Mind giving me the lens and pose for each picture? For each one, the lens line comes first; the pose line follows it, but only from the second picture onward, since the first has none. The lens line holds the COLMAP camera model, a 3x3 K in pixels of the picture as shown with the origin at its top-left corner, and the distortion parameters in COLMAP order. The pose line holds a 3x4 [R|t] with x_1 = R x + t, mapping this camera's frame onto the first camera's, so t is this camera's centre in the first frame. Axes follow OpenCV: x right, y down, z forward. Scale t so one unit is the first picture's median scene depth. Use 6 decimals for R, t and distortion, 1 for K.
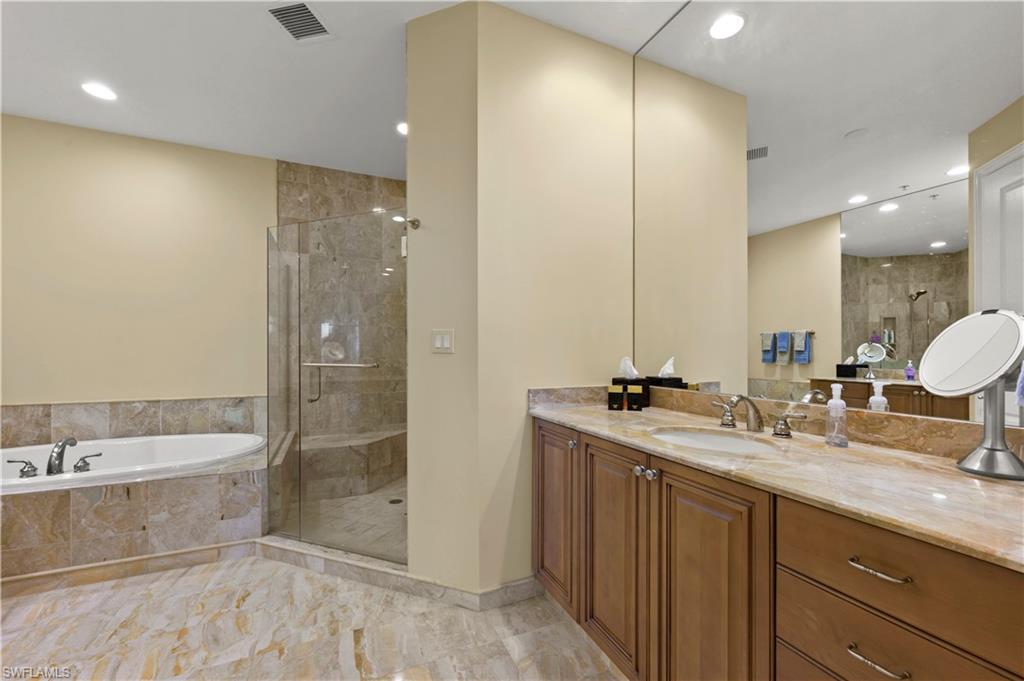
lens RADIAL K [[409.8, 0, 512.2], [0, 409.8, 352.3], [0, 0, 1]] dist [-0.000191, 0.000658]
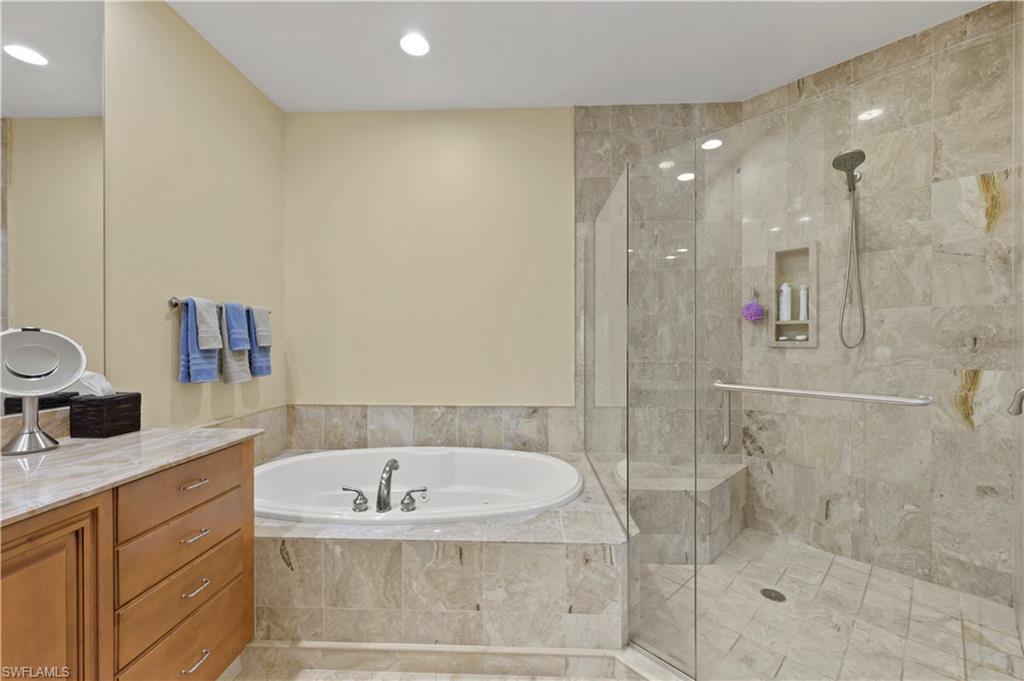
lens RADIAL K [[404.0, 0, 511.8], [0, 404.0, 342.5], [0, 0, 1]] dist [0.000314, -0.000196]
pose [[0.897730, 0.001605, -0.440542, -0.528847], [0.000022, 0.999993, 0.003688, -0.031076], [0.440545, -0.003321, 0.897724, 0.393105]]
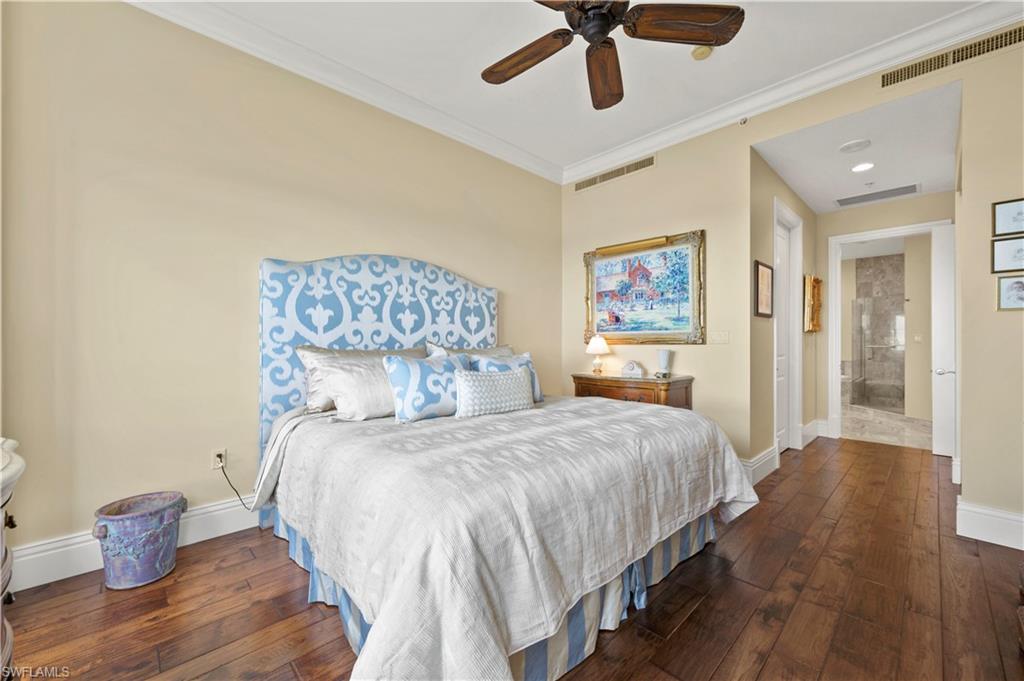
lens RADIAL K [[404.0, 0, 511.8], [0, 404.0, 342.5], [0, 0, 1]] dist [0.000314, -0.000196]
pose [[0.332828, 0.000454, -0.942987, 1.440402], [-0.000143, 1.000000, 0.000431, -0.000559], [0.942987, -0.000009, 0.332828, -2.462342]]
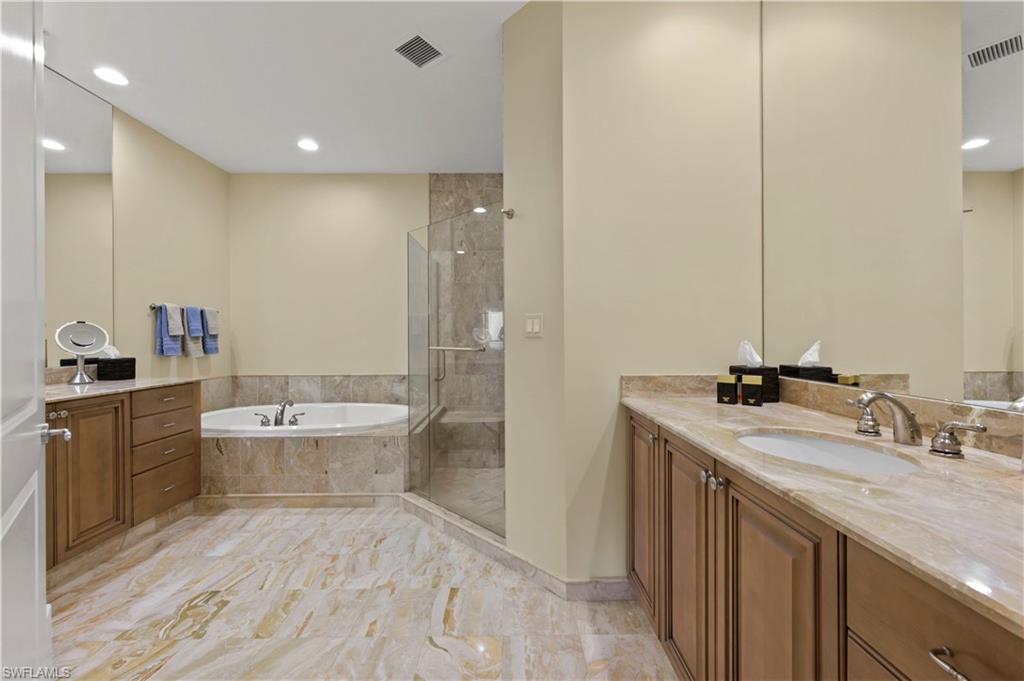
lens RADIAL K [[405.2, 0, 512.7], [0, 405.2, 337.0], [0, 0, 1]] dist [0.000149, 0.000003]
pose [[0.917682, -0.005357, -0.397281, 0.161083], [0.005466, 0.999985, -0.000859, 0.001250], [0.397279, -0.001384, 0.917697, 0.049059]]
